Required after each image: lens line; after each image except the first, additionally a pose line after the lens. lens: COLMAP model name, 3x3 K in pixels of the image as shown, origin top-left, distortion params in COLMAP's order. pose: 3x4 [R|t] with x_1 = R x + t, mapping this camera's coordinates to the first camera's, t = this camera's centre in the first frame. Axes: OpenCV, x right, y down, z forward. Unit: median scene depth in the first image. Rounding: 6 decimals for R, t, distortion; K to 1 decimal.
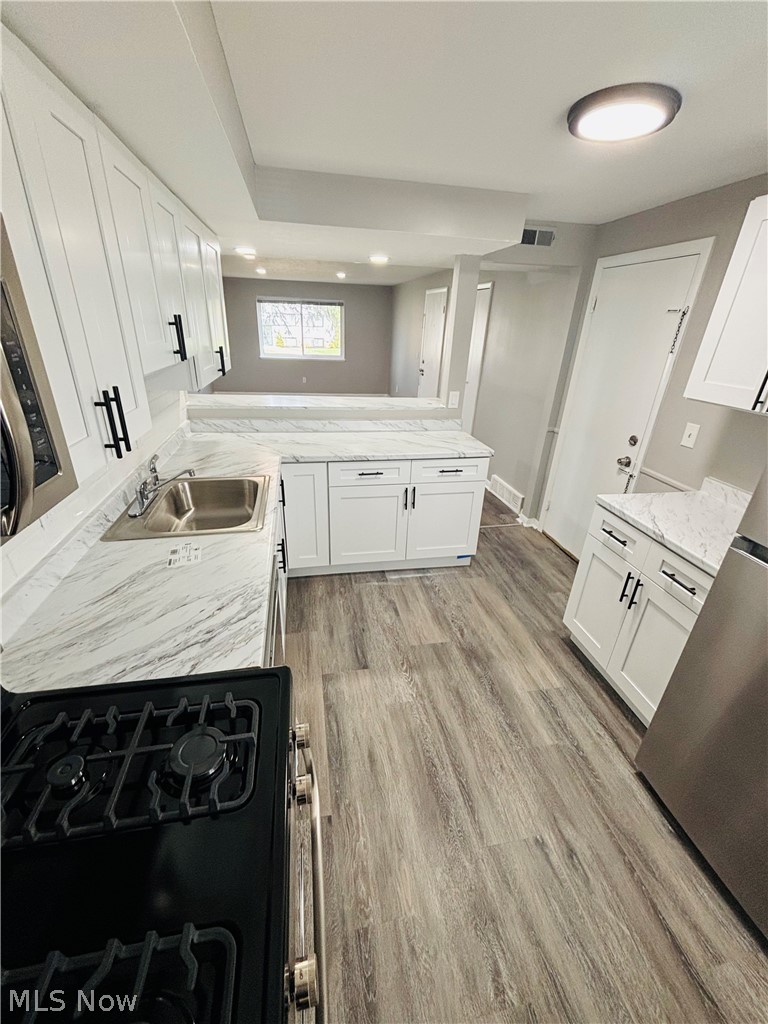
lens RADIAL K [[417.0, 0, 384.0], [0, 417.0, 512.0], [0, 0, 1]] dist [-0.000646, -0.000197]
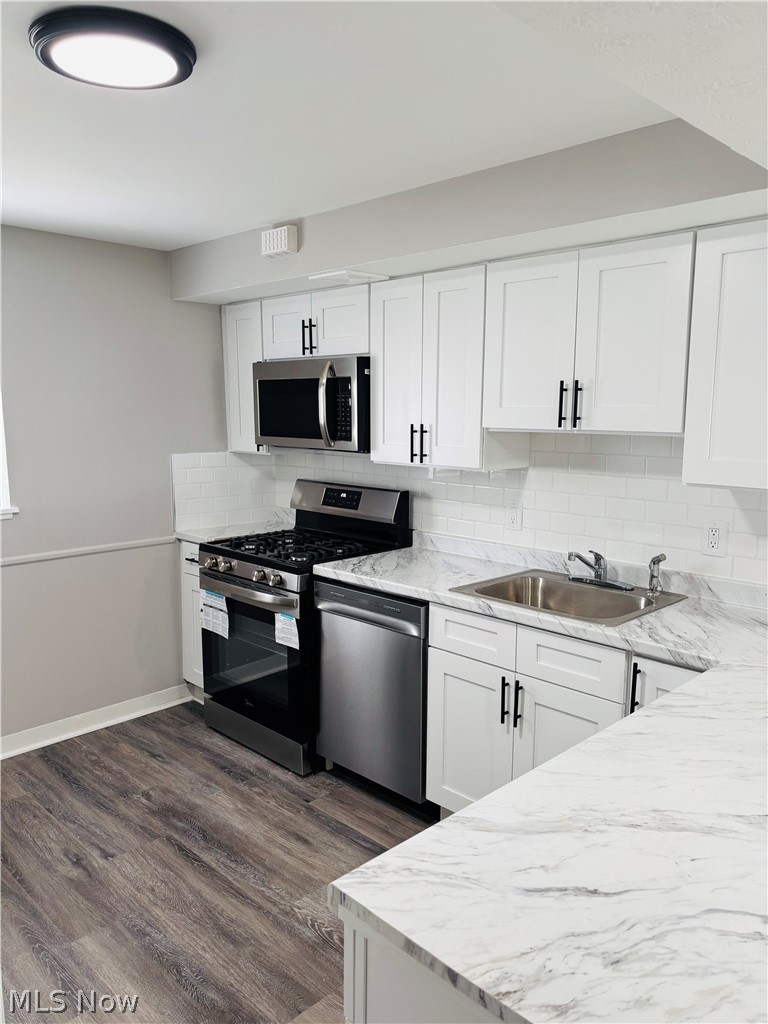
lens RADIAL K [[771.6, 0, 384.0], [0, 771.6, 512.0], [0, 0, 1]] dist [0.006422, 0.004037]
pose [[-0.828534, 0.039295, -0.558558, 0.666679], [-0.266922, 0.849183, 0.455677, -0.728350], [0.492224, 0.526635, -0.693088, 1.743123]]
